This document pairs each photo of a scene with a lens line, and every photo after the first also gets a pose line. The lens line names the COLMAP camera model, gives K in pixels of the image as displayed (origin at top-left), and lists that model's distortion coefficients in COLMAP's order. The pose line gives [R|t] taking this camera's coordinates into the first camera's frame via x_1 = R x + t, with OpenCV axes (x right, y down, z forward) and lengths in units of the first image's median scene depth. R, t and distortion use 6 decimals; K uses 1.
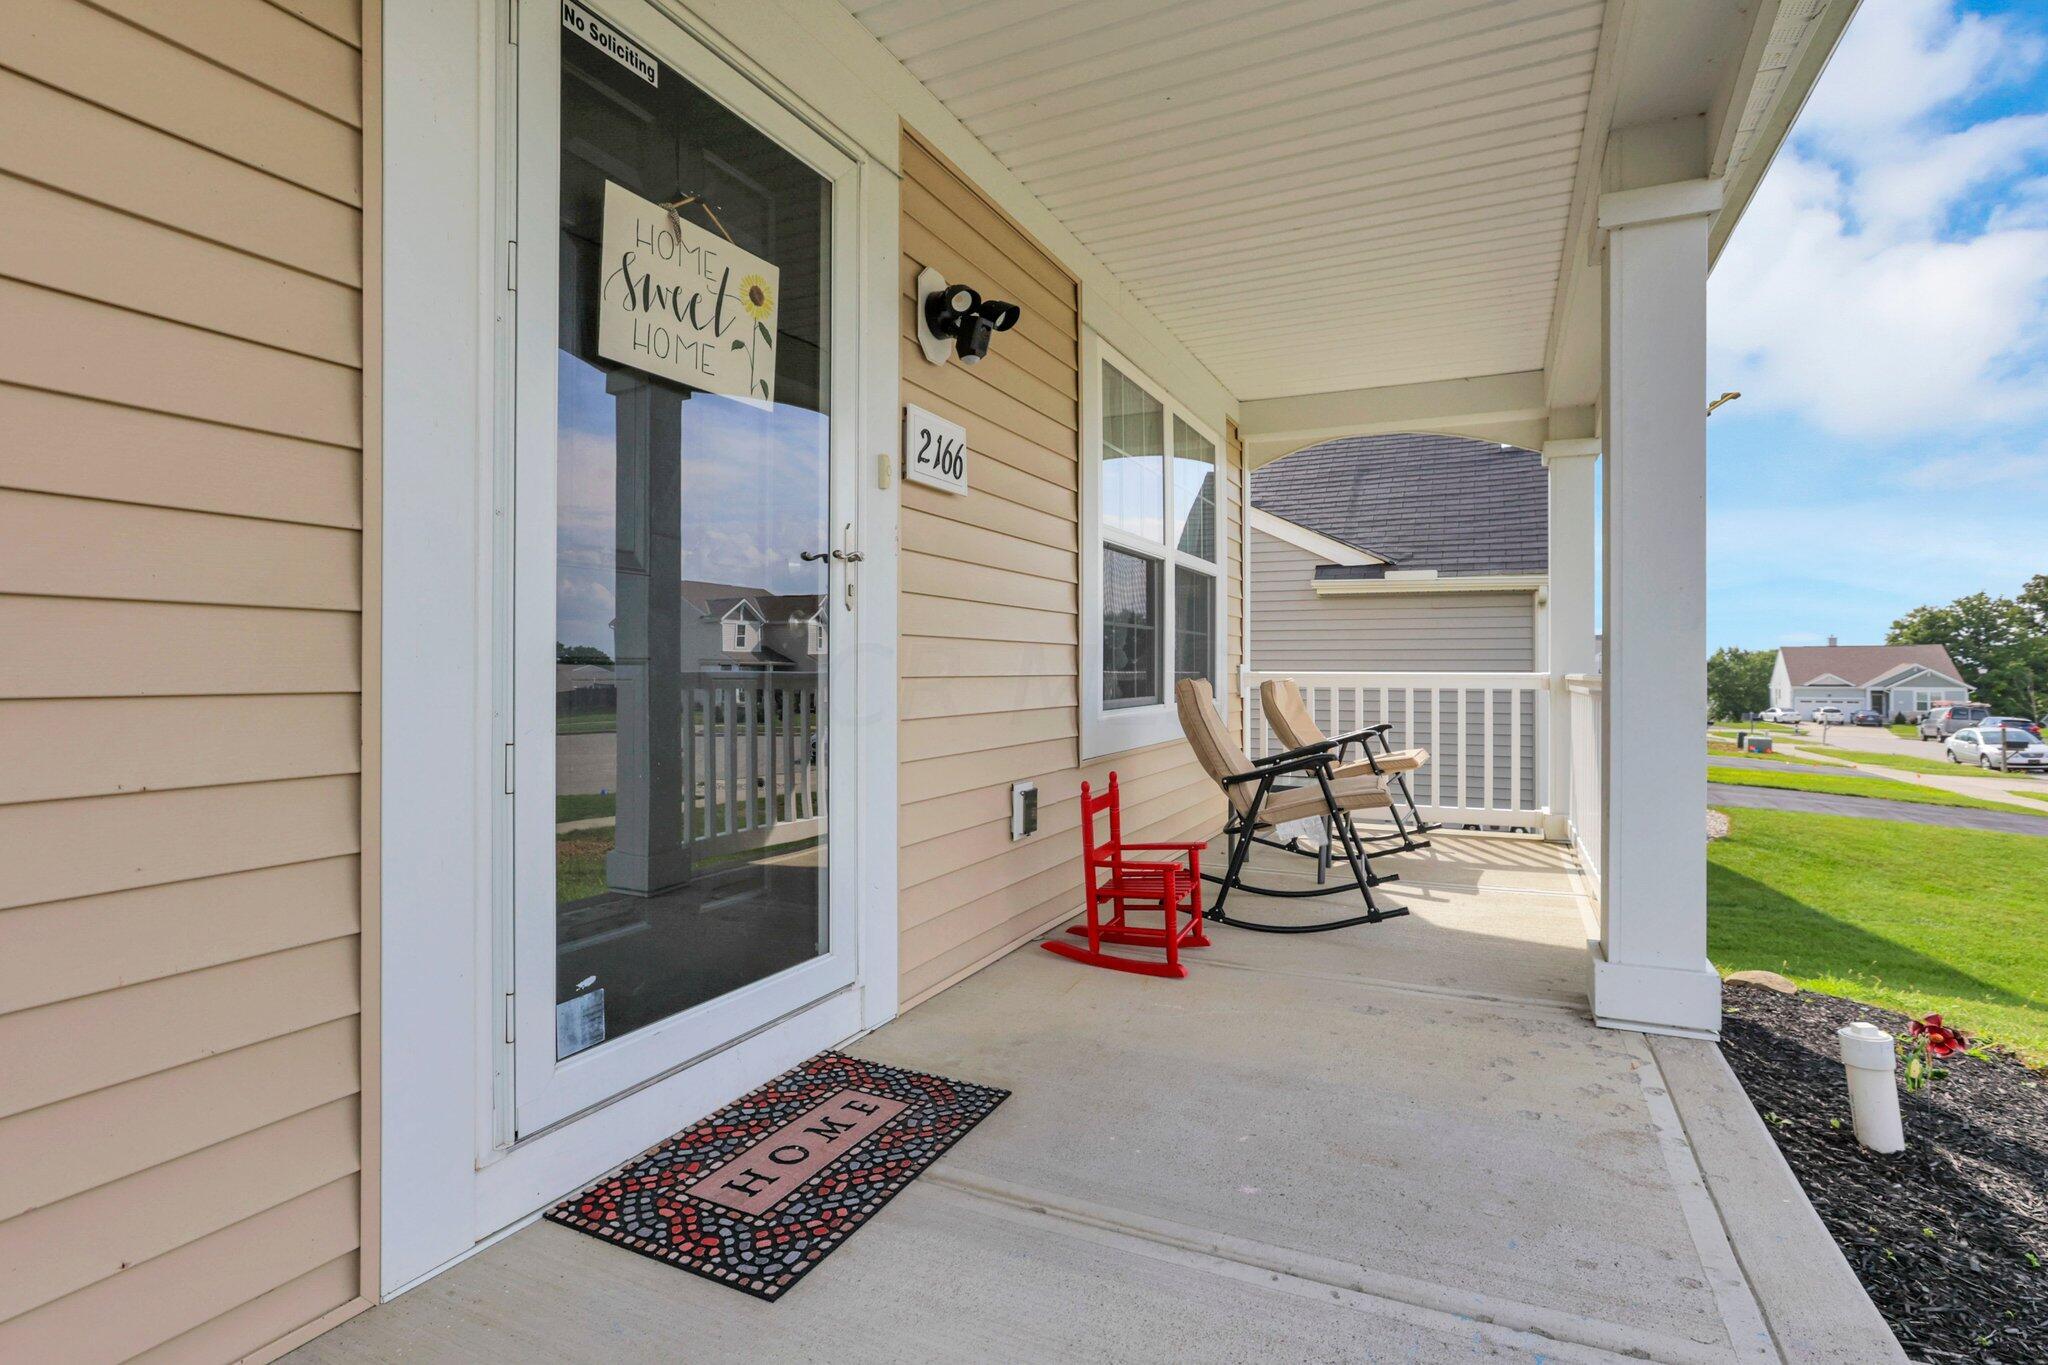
lens RADIAL K [[983.0, 0, 1021.8], [0, 983.0, 673.7], [0, 0, 1]] dist [-0.058746, 0.037160]
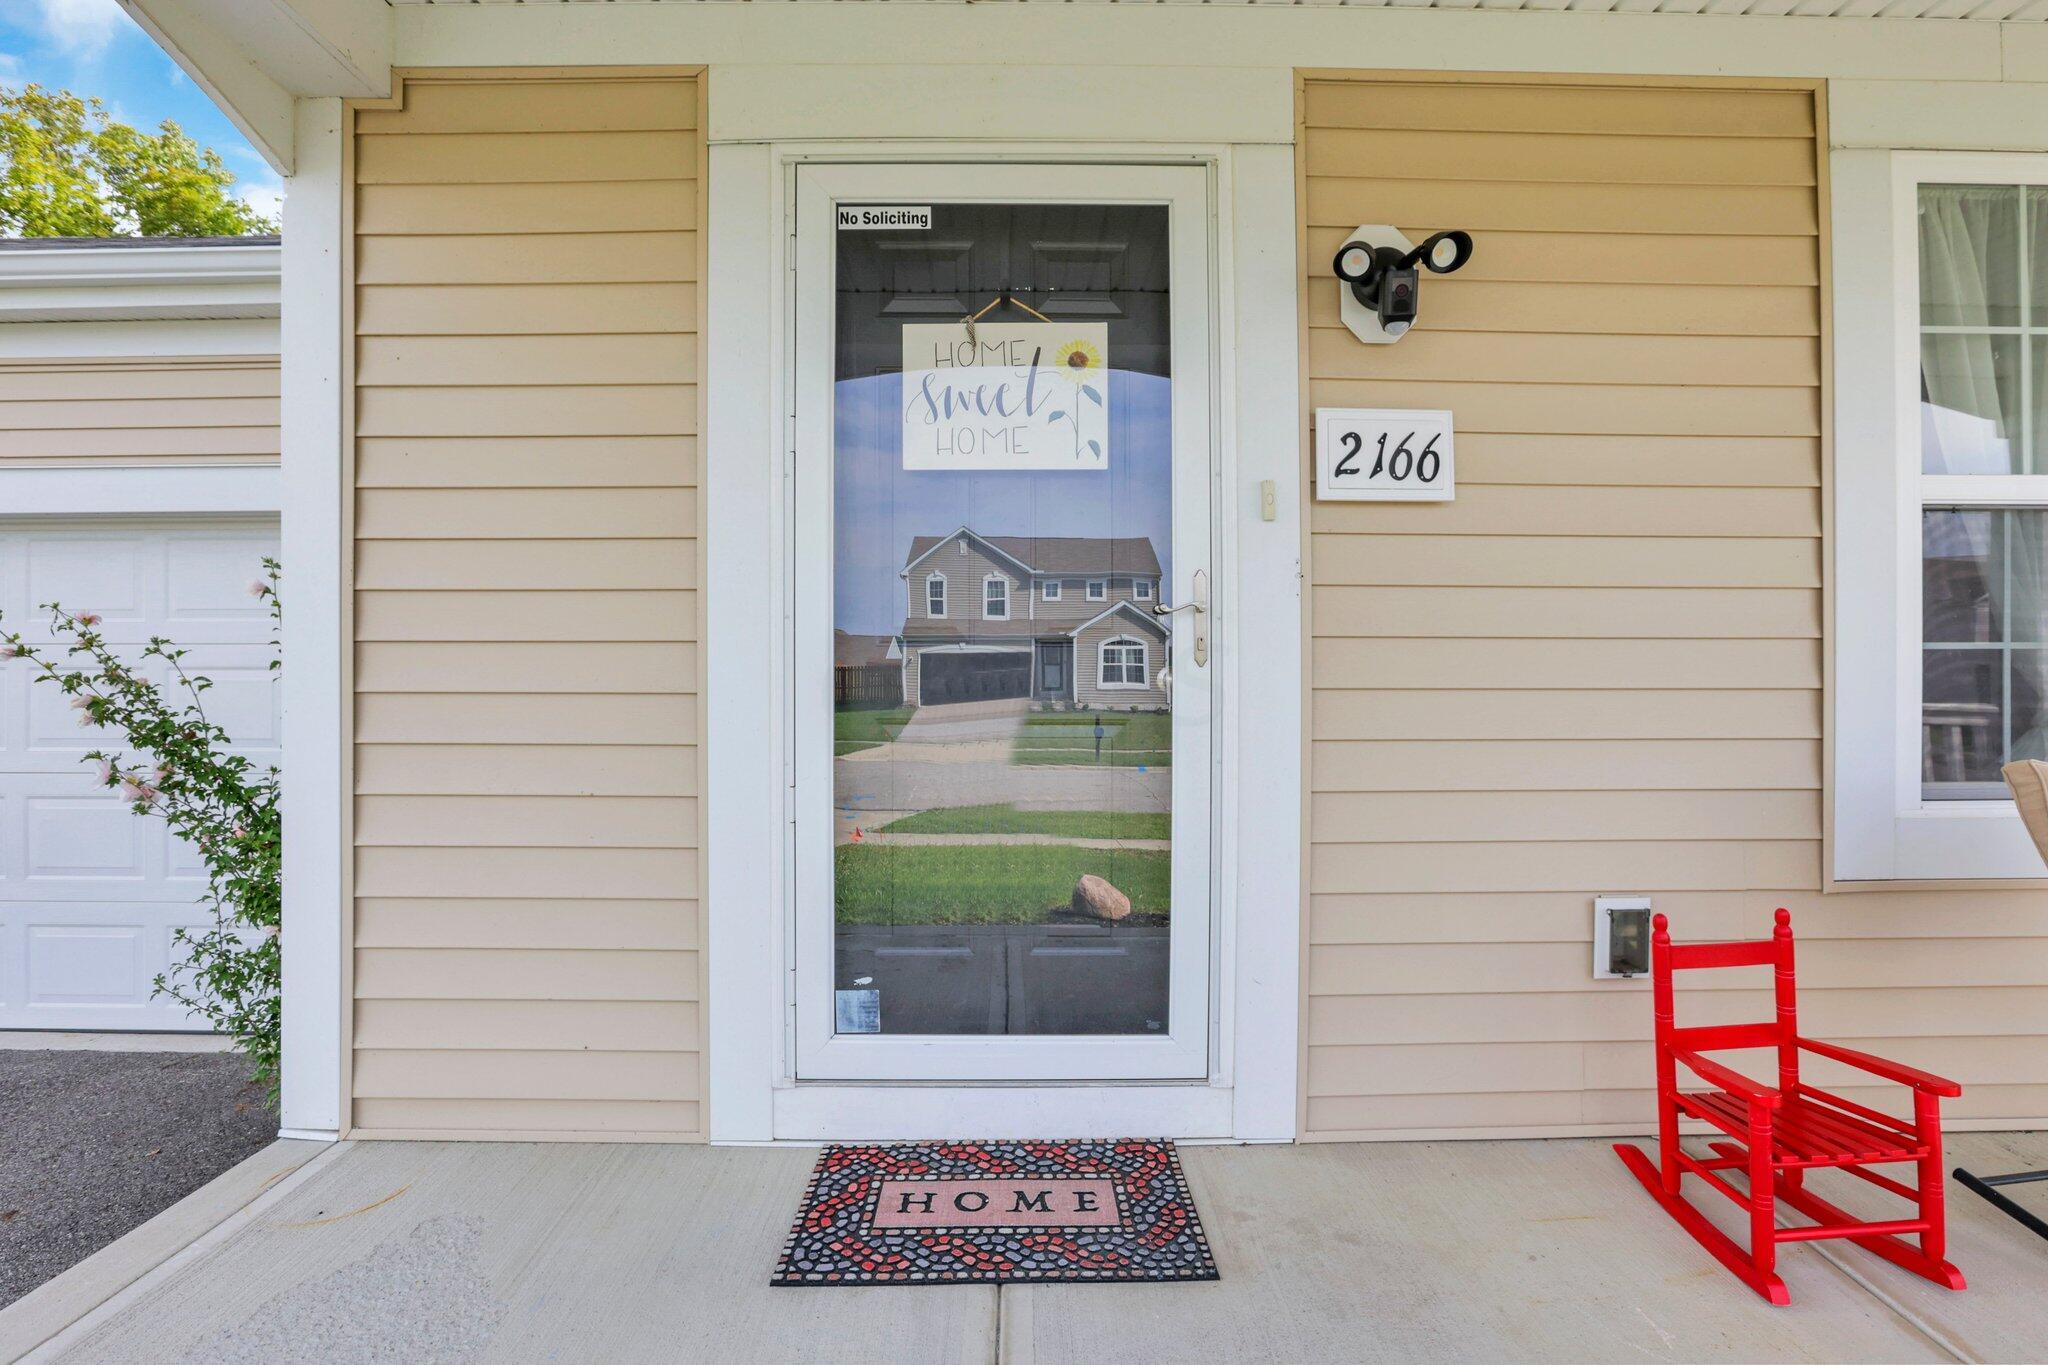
lens RADIAL K [[983.0, 0, 1021.8], [0, 983.0, 673.7], [0, 0, 1]] dist [-0.058746, 0.037160]
pose [[0.445082, -0.000117, -0.895490, 0.640043], [-0.003470, 0.999992, -0.001856, -0.063038], [0.895483, 0.003933, 0.445078, 0.516321]]
